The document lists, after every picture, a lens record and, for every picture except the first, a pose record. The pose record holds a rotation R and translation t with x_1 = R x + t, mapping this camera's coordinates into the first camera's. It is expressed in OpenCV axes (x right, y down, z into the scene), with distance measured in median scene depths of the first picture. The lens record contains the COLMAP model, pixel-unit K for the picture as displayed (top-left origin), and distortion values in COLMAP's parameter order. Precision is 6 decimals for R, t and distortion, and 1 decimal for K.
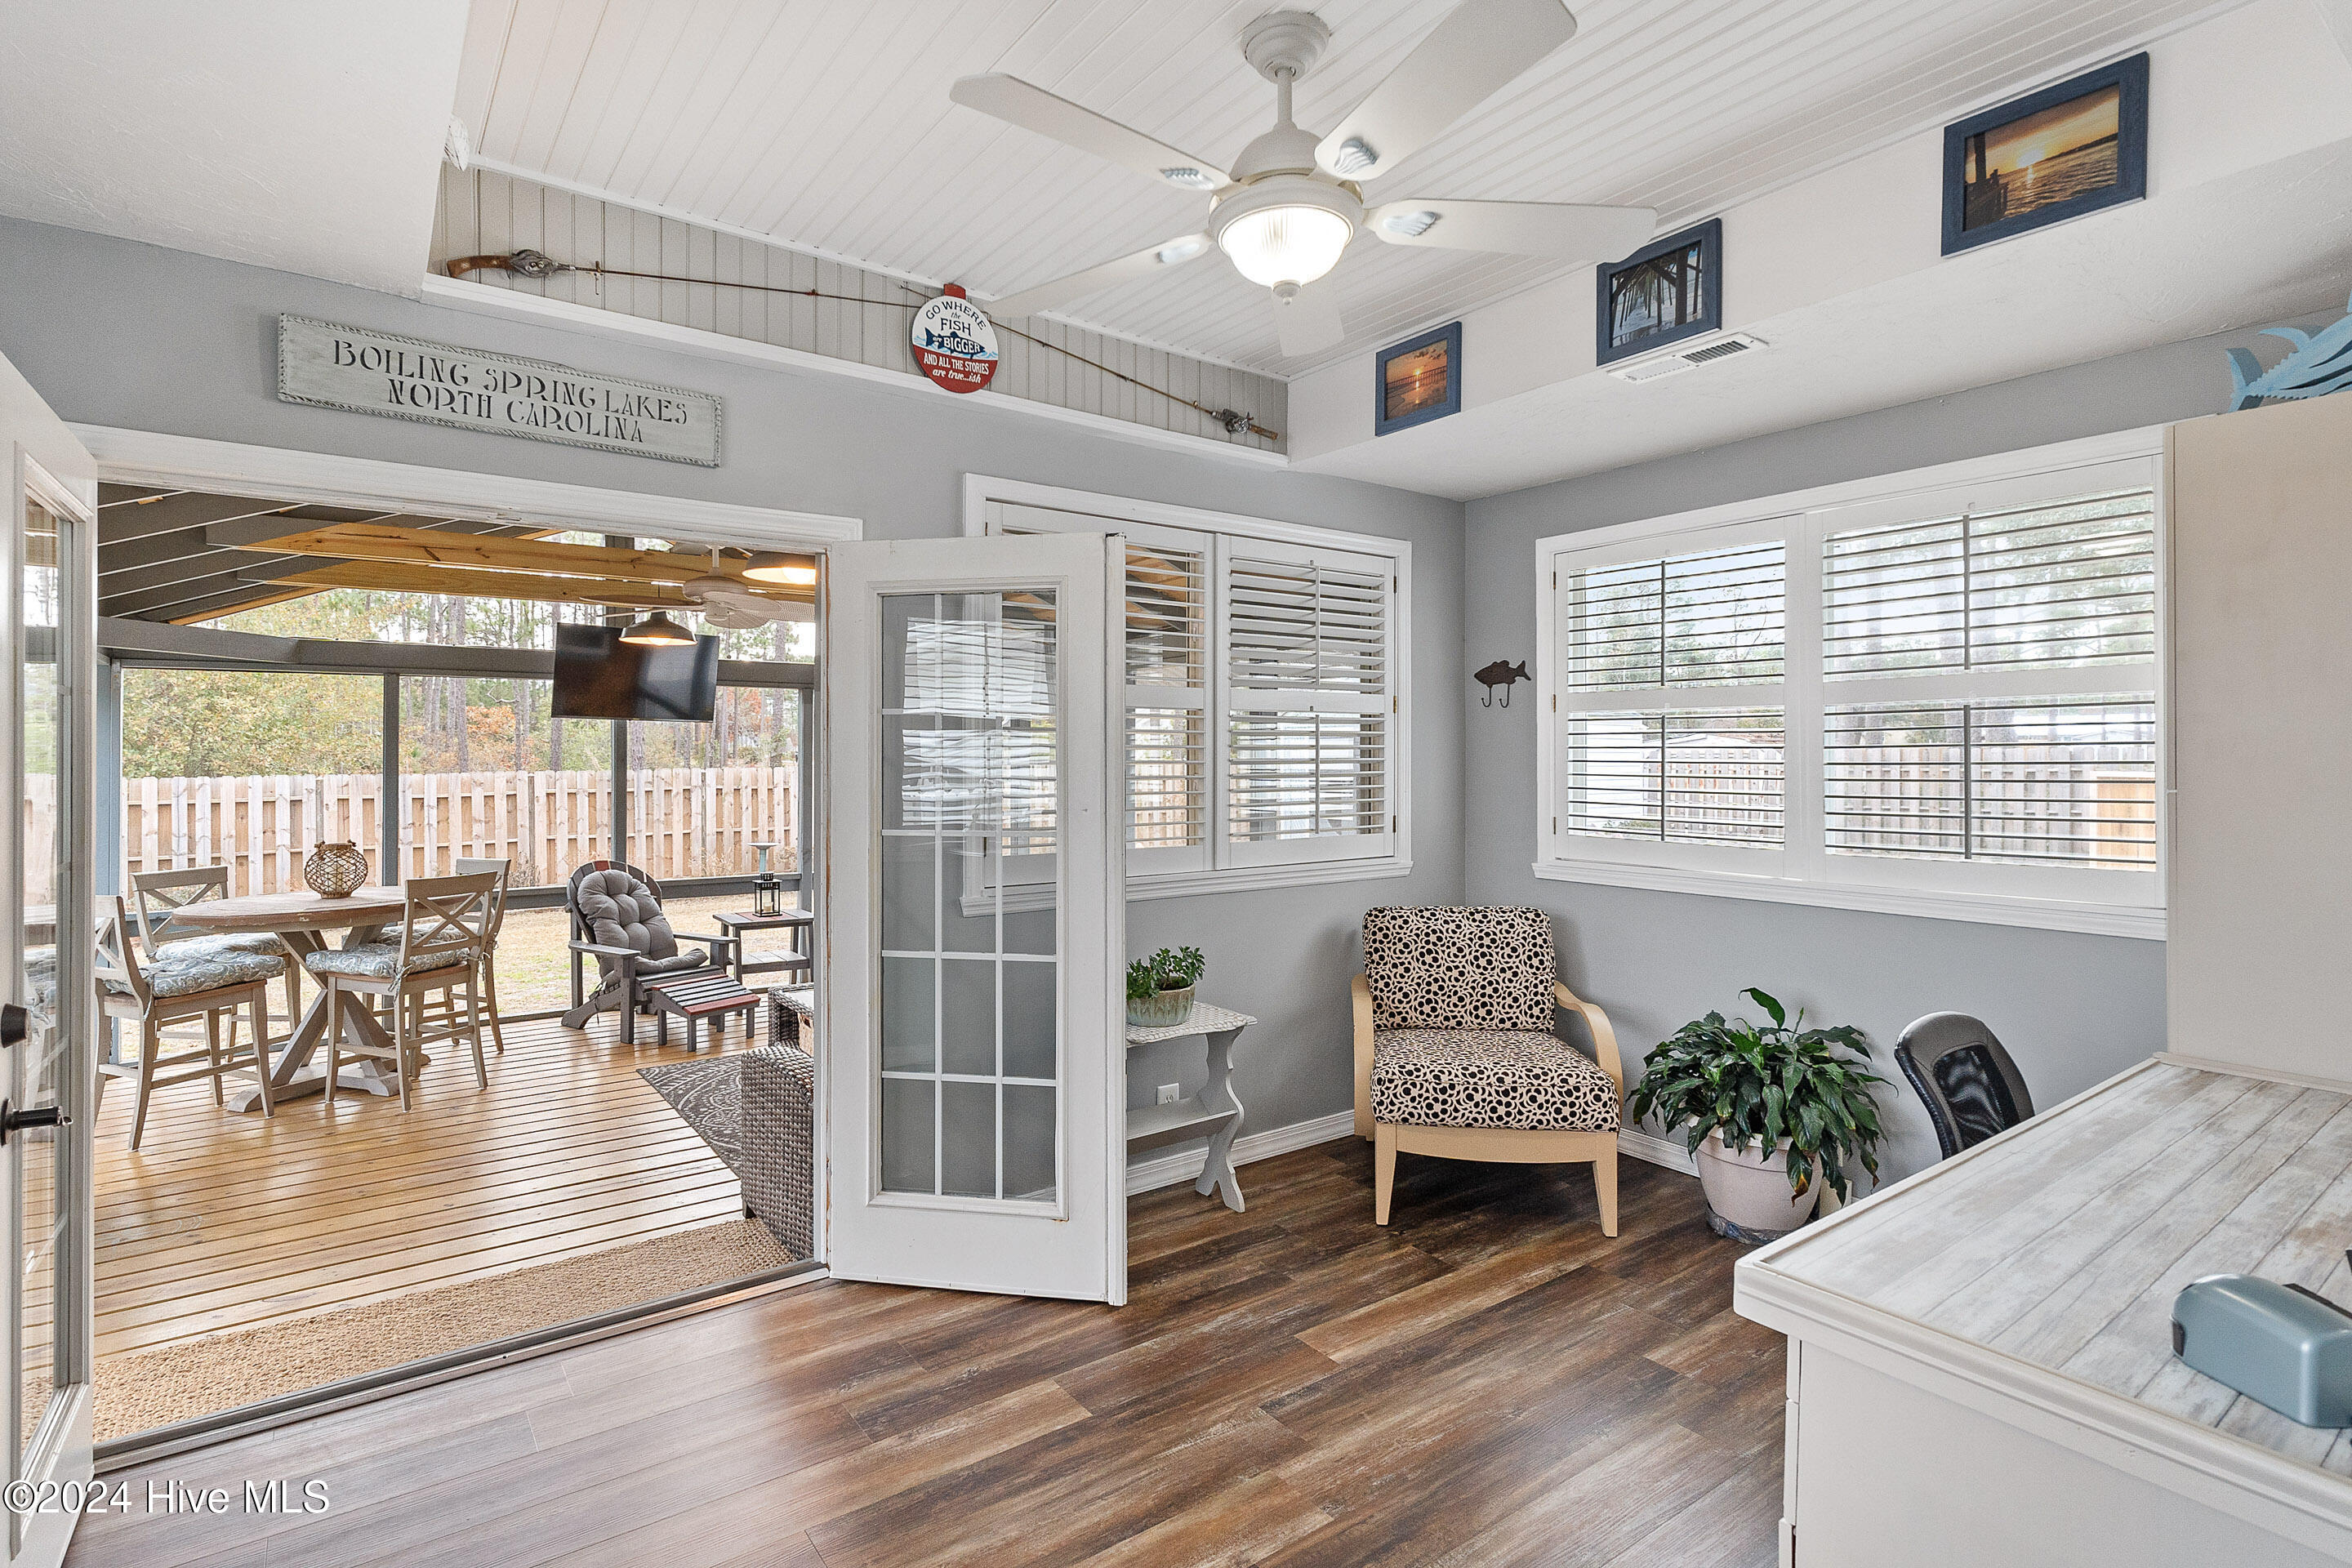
lens RADIAL K [[1143.8, 0, 1169.1], [0, 1143.8, 751.7], [0, 0, 1]] dist [-0.014830, -0.000310]
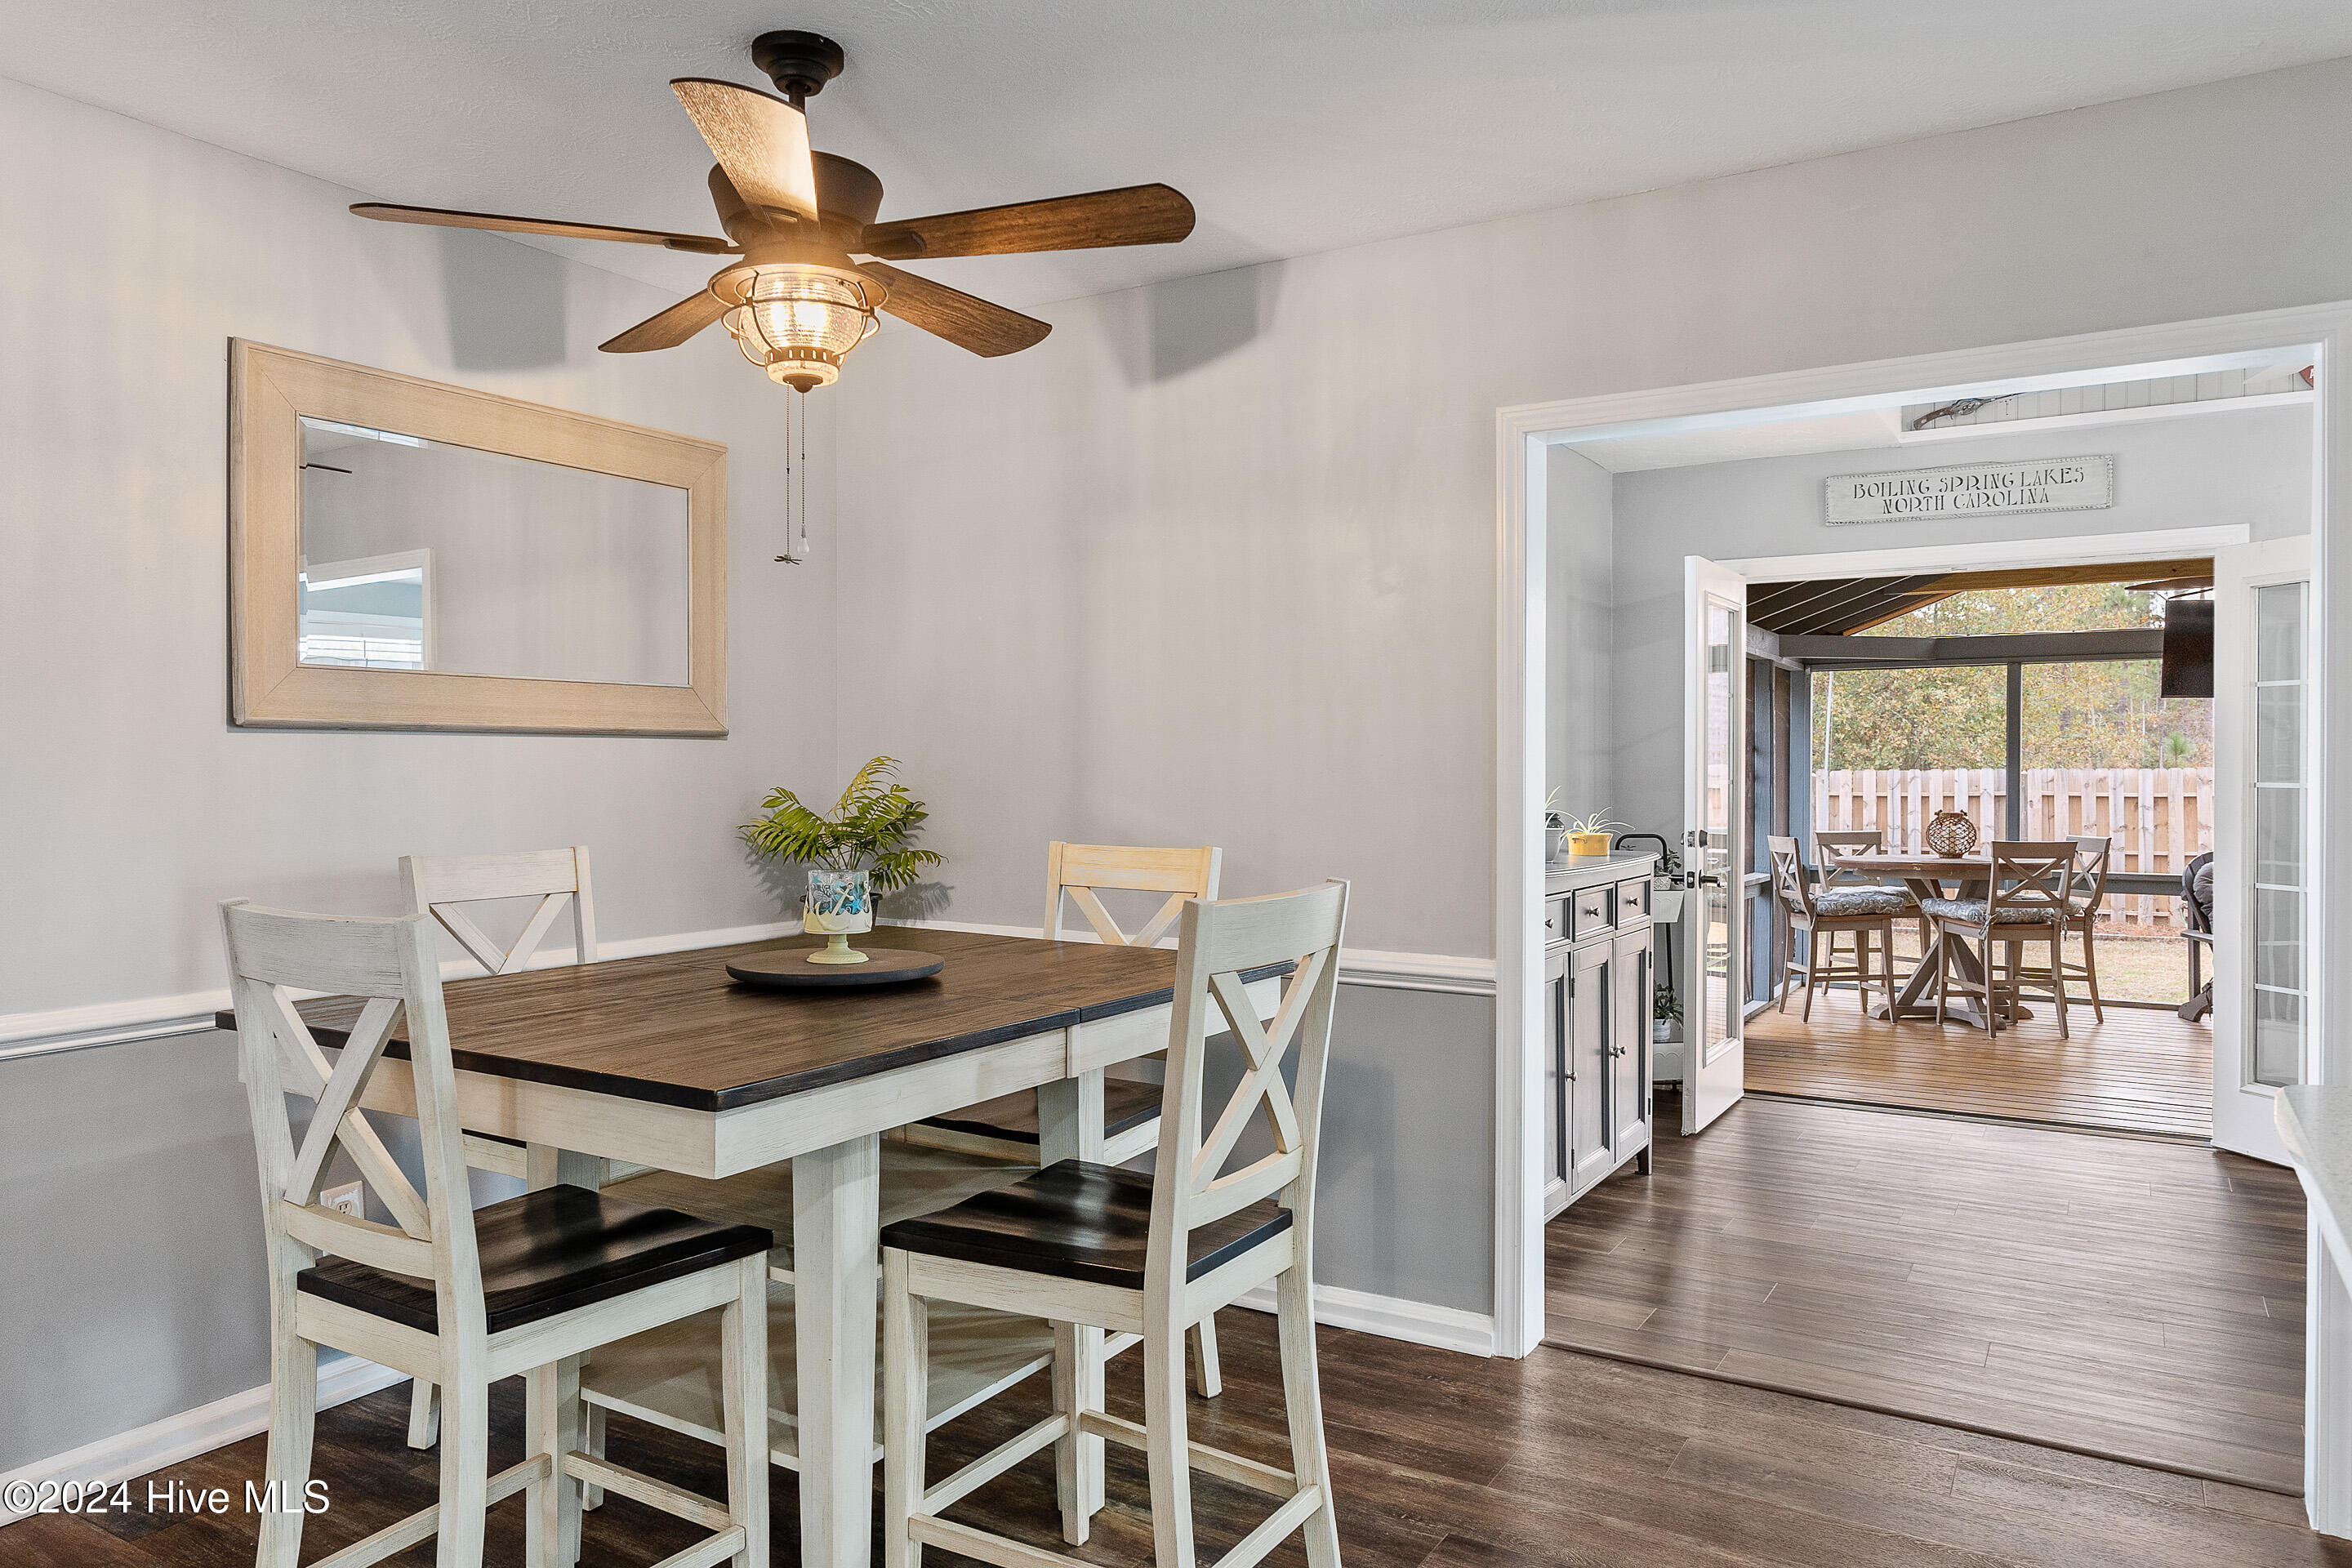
lens RADIAL K [[1536.6, 0, 1176.0], [0, 1536.6, 784.0], [0, 0, 1]] dist [0.004902, 0.001360]
pose [[0.384479, 0.015376, -0.923006, 0.451981], [0.005362, 0.999807, 0.018889, 0.017953], [0.923118, -0.012212, 0.384322, -0.374280]]
